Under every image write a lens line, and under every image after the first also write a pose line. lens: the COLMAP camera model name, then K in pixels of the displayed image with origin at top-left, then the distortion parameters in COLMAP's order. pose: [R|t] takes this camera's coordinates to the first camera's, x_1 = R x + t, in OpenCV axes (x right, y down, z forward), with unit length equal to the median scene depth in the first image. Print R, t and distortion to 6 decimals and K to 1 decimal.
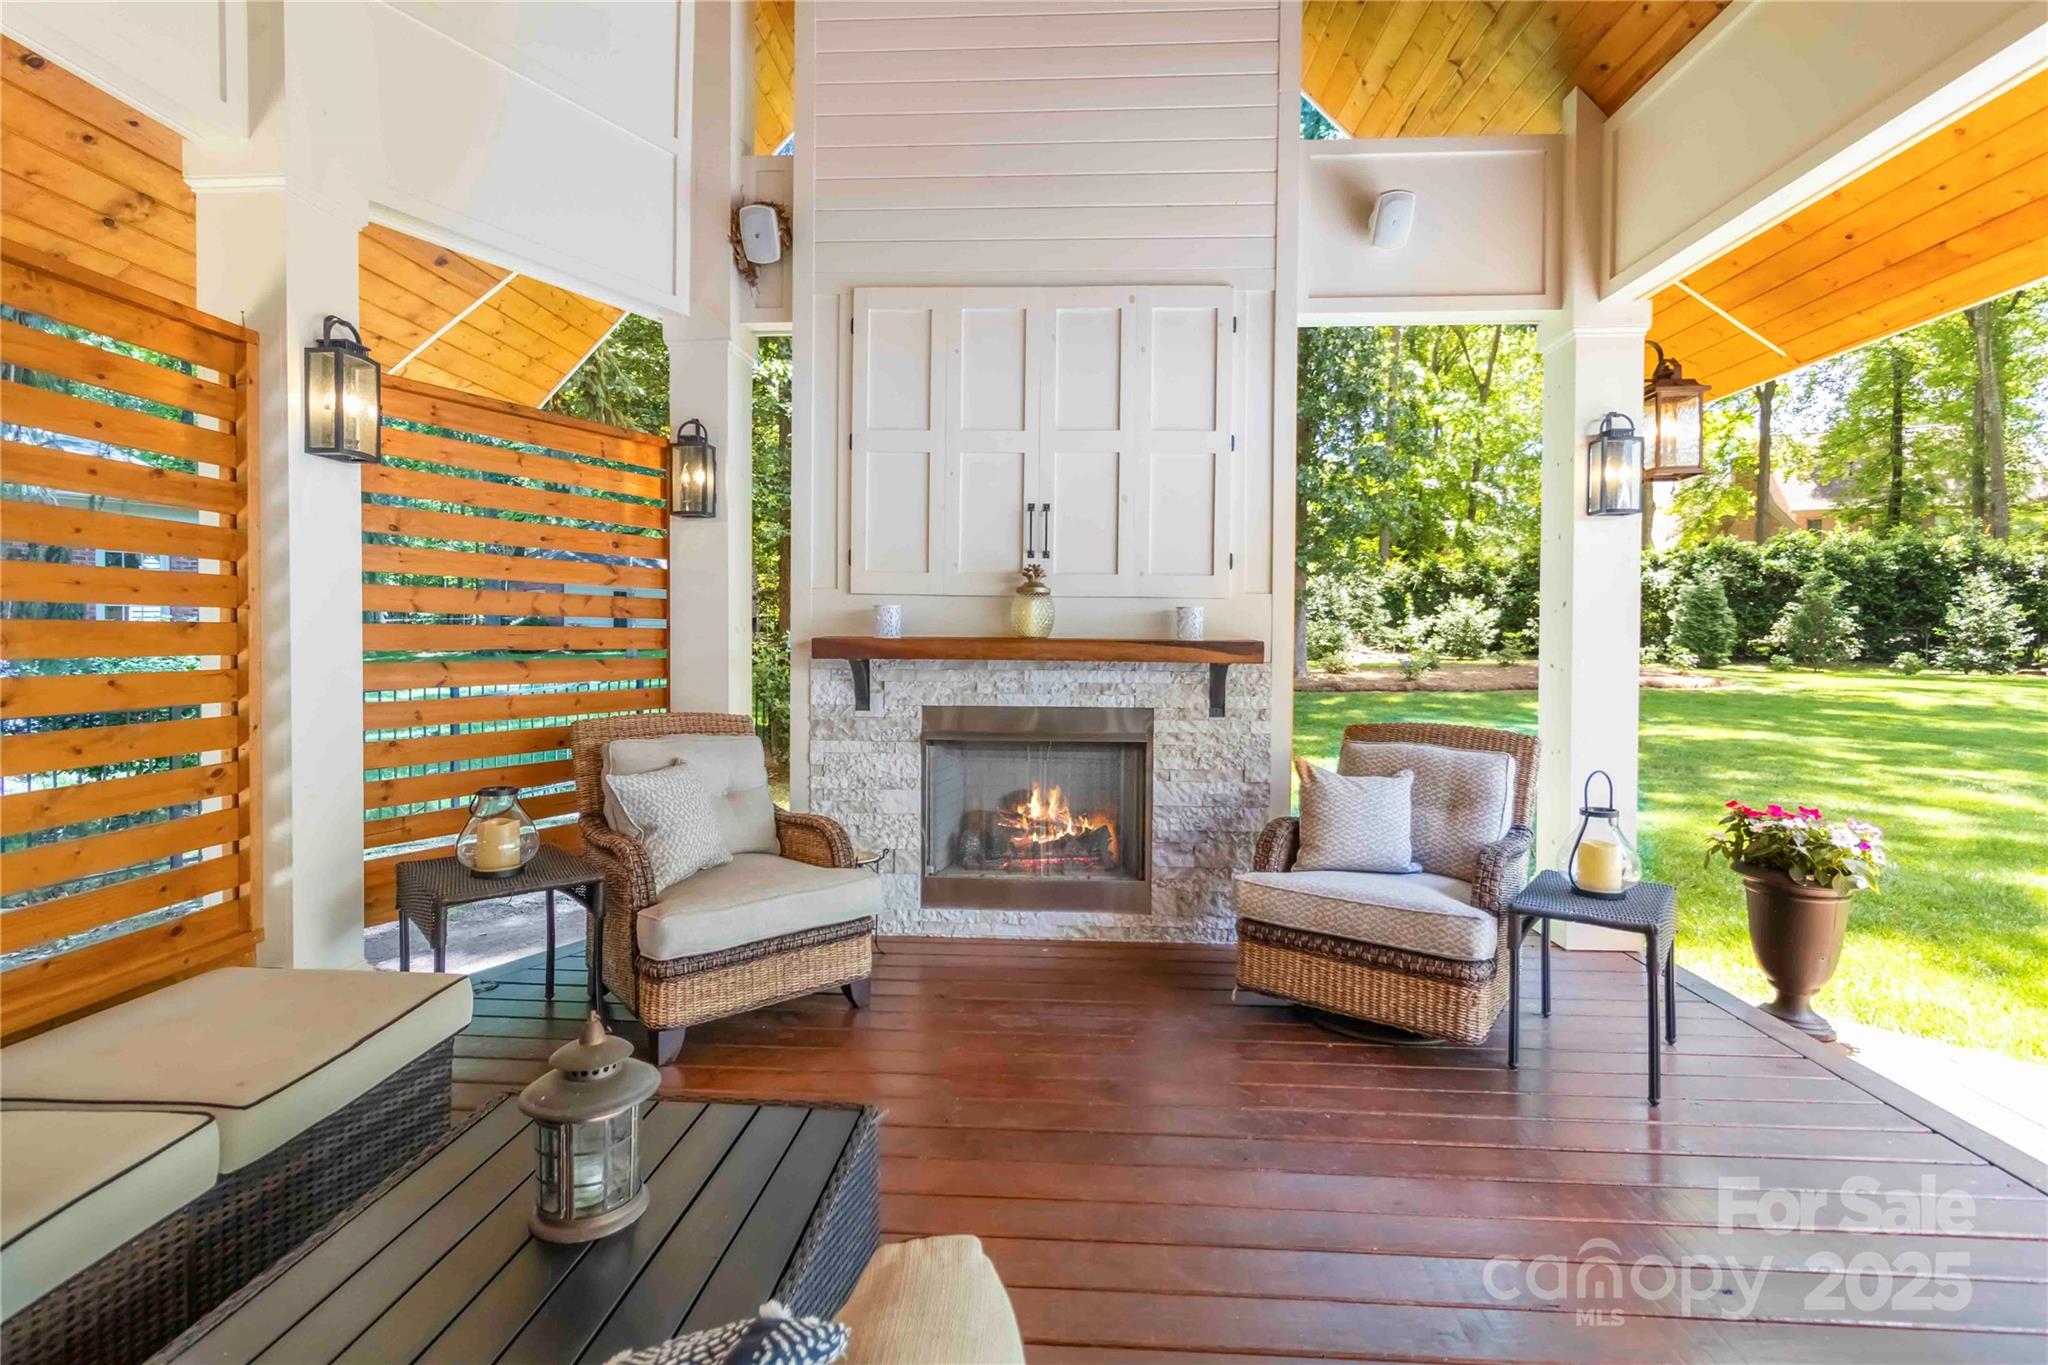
lens RADIAL K [[946.3, 0, 1017.7], [0, 946.3, 657.0], [0, 0, 1]] dist [0.002237, 0.000287]
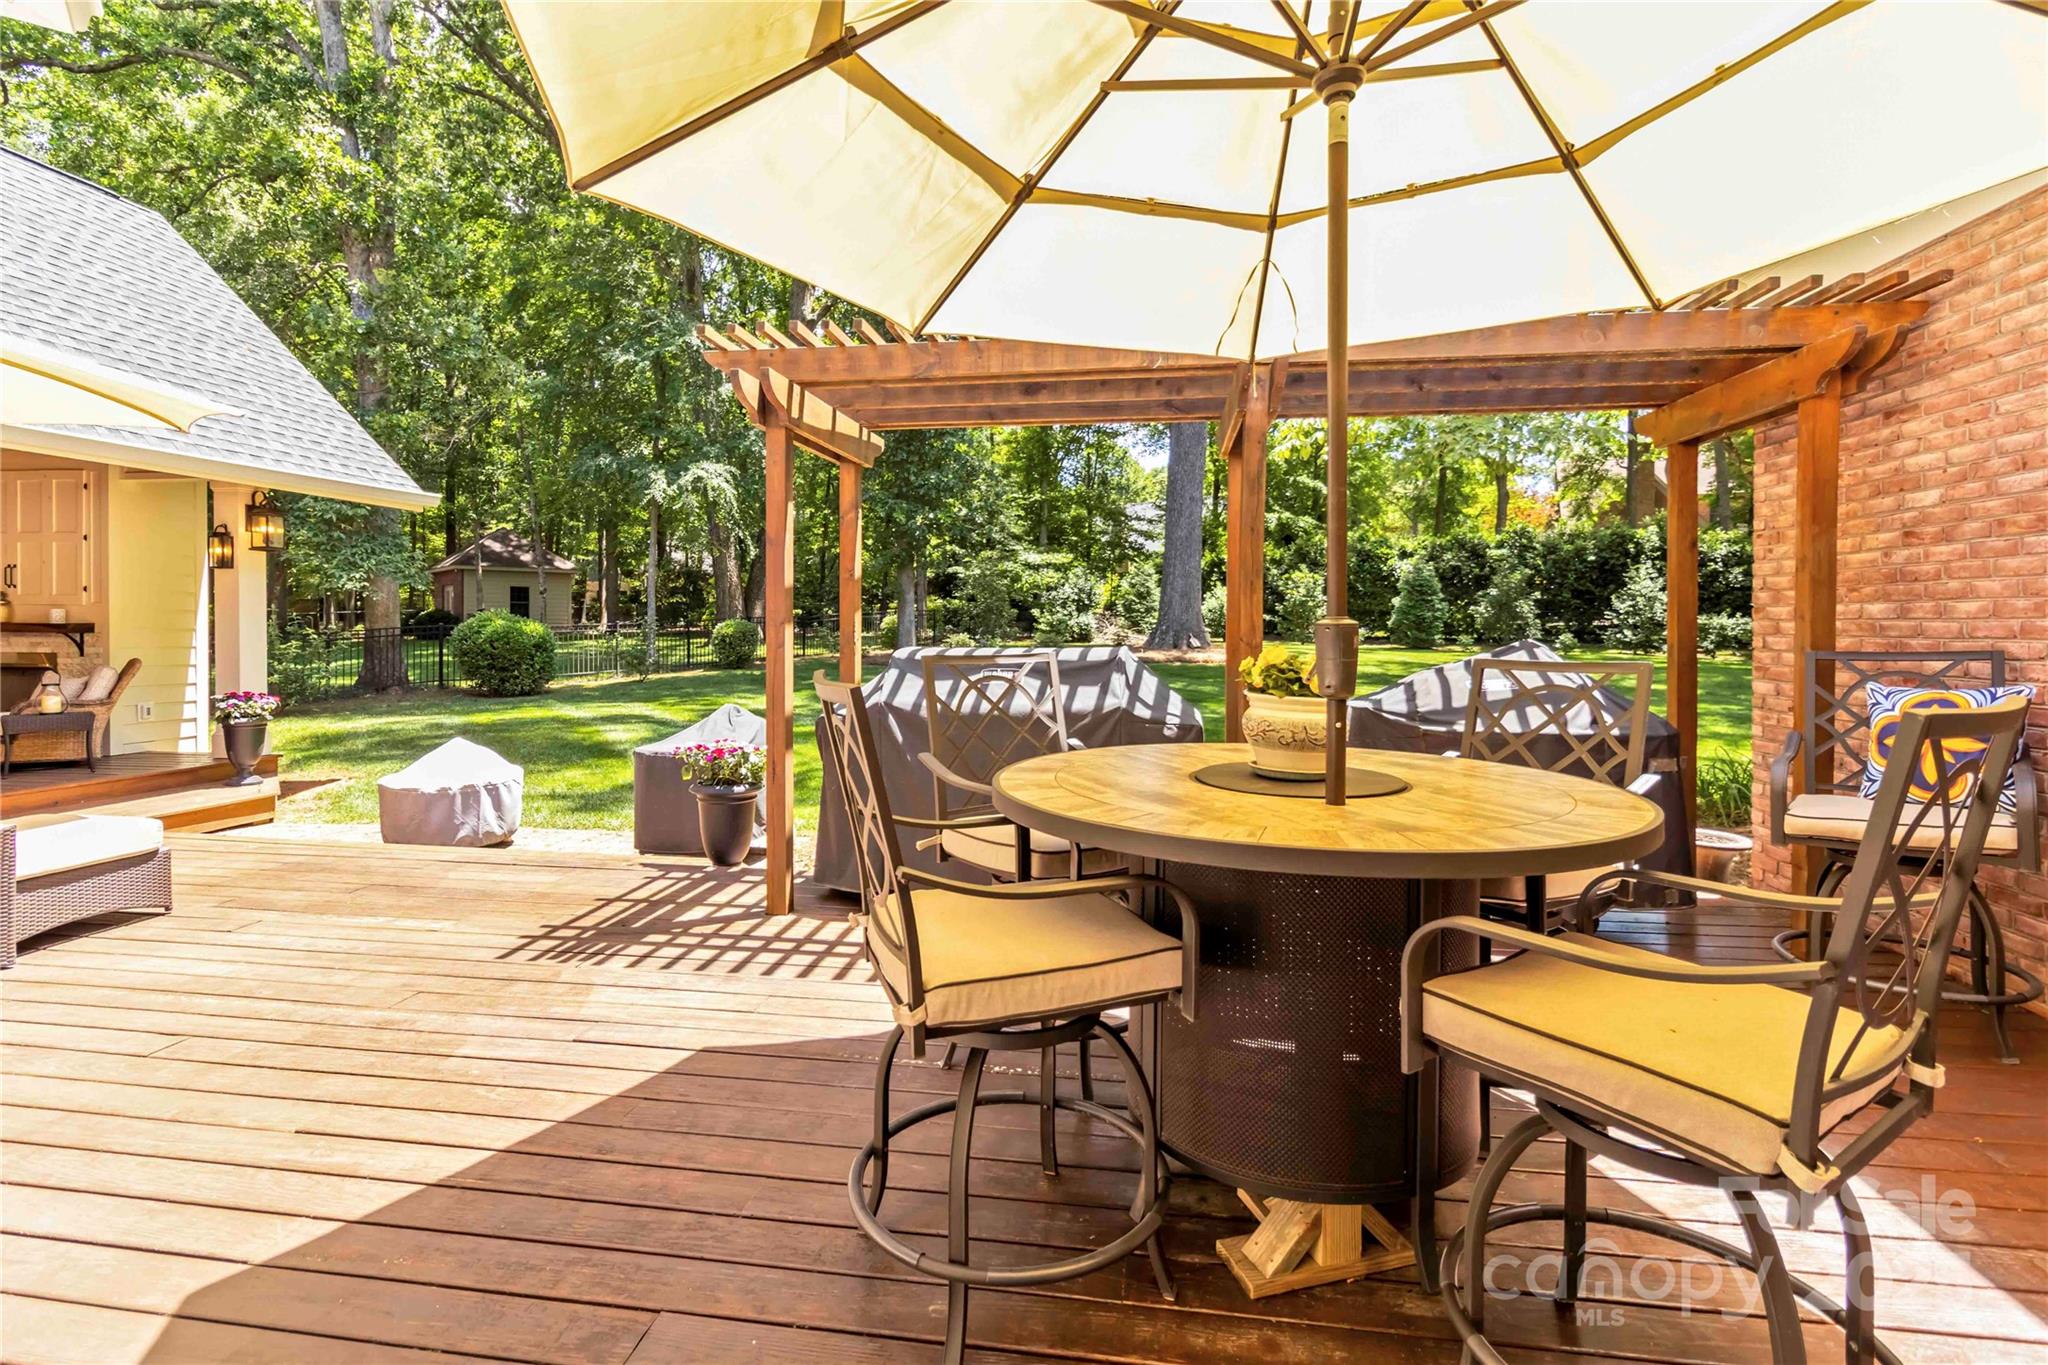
lens RADIAL K [[946.3, 0, 1017.7], [0, 946.3, 657.0], [0, 0, 1]] dist [0.002237, 0.000287]
pose [[0.995055, 0.003720, -0.099260, 2.709977], [-0.001819, 0.999813, 0.019245, 0.014516], [0.099313, -0.018969, 0.994875, -1.073435]]
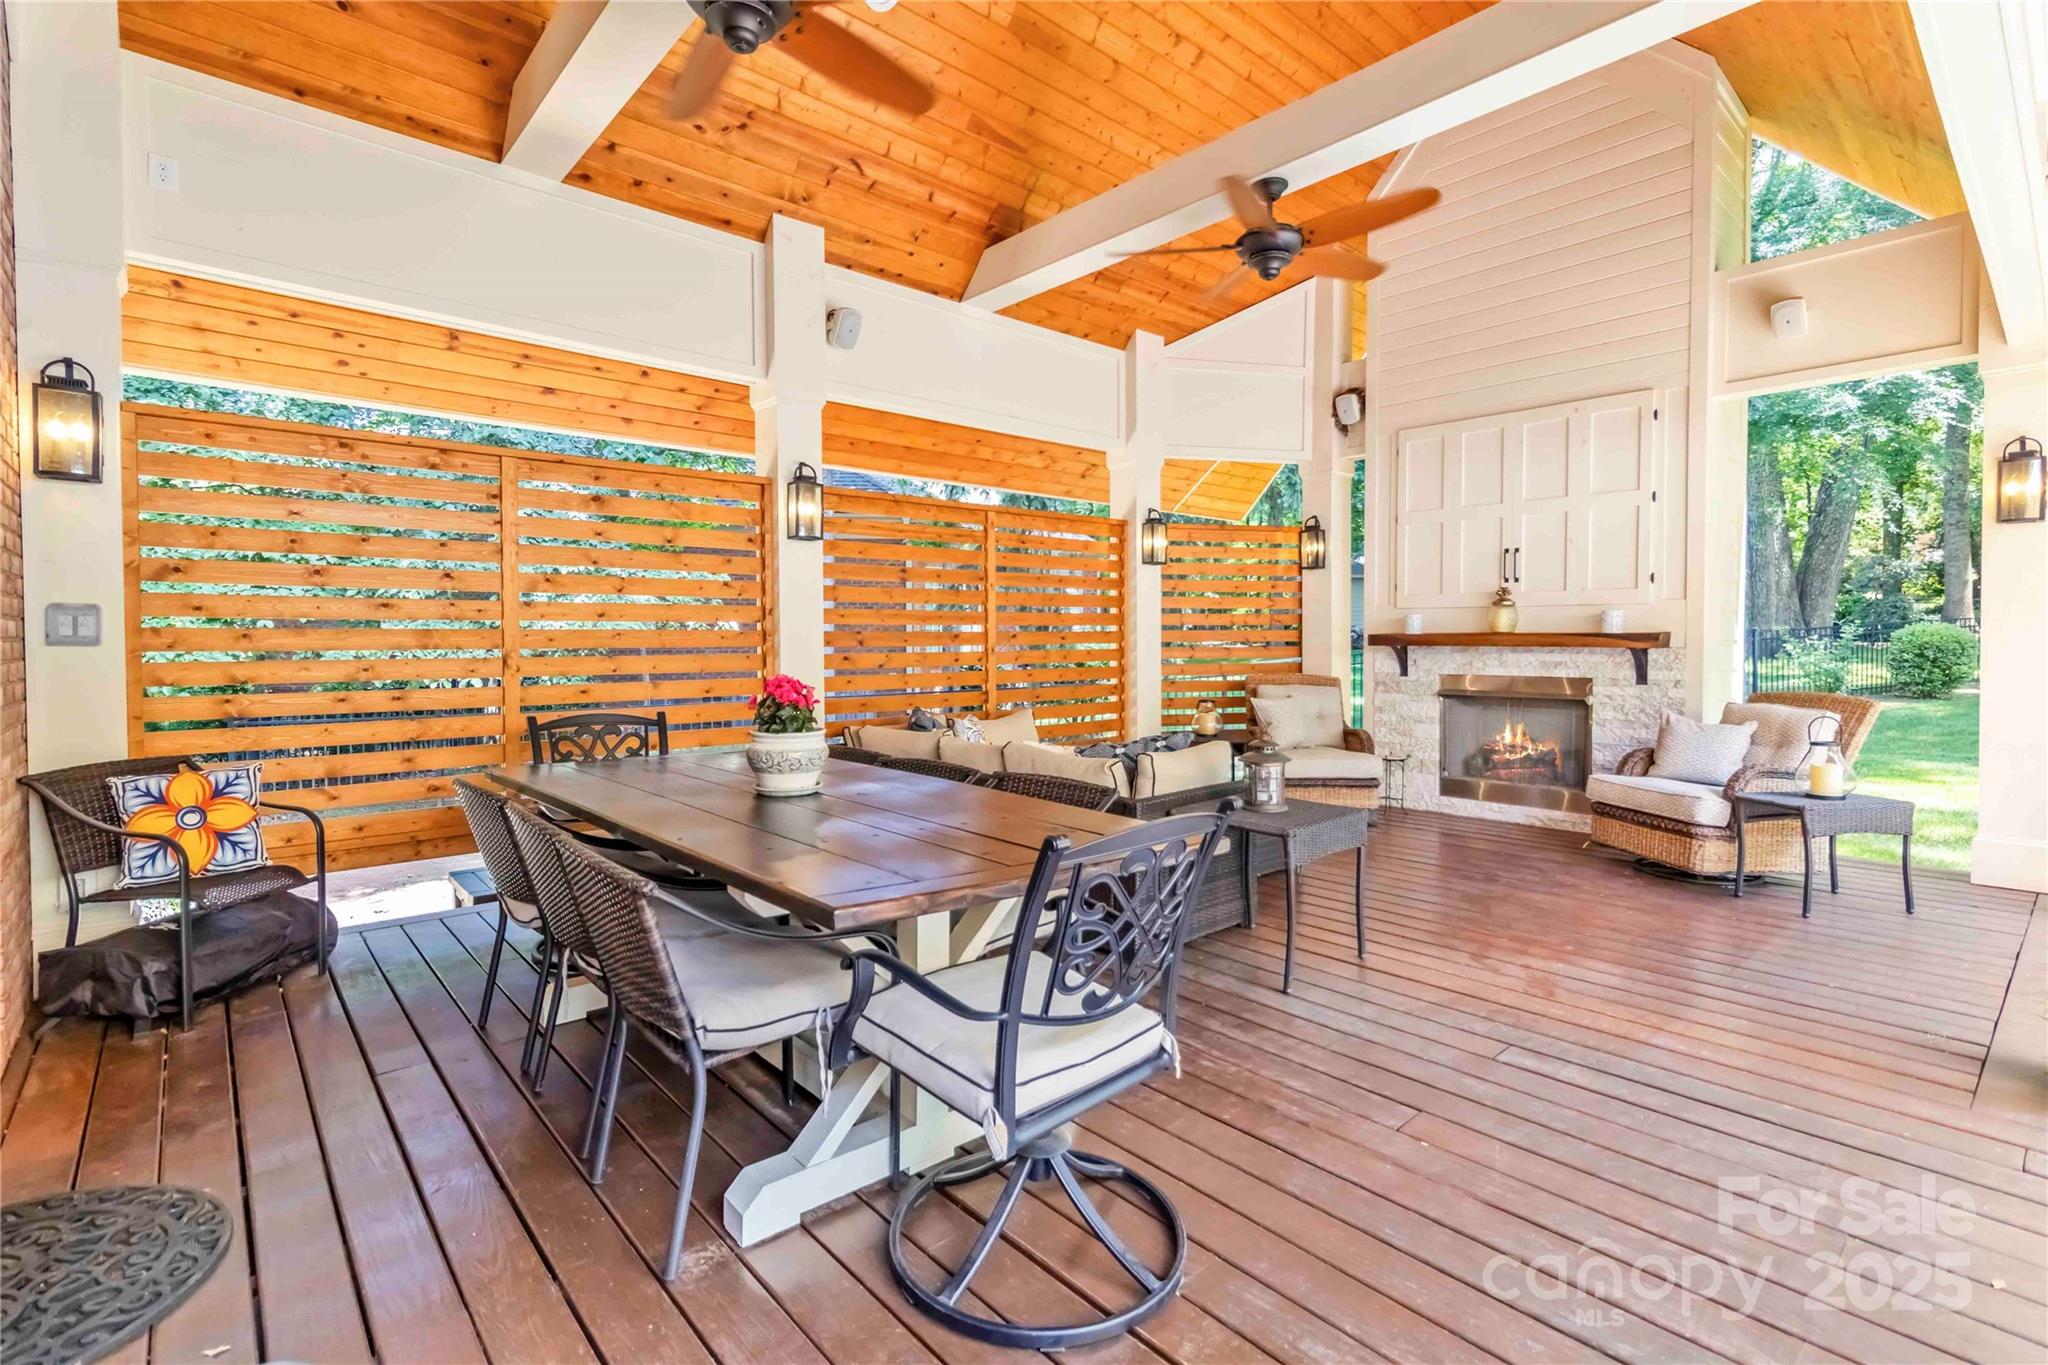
lens RADIAL K [[946.3, 0, 1017.7], [0, 946.3, 657.0], [0, 0, 1]] dist [0.002237, 0.000287]
pose [[0.702379, 0.005443, -0.711782, 0.574938], [-0.003575, 0.999985, 0.004118, 0.017587], [0.711794, -0.000348, 0.702388, -0.713841]]
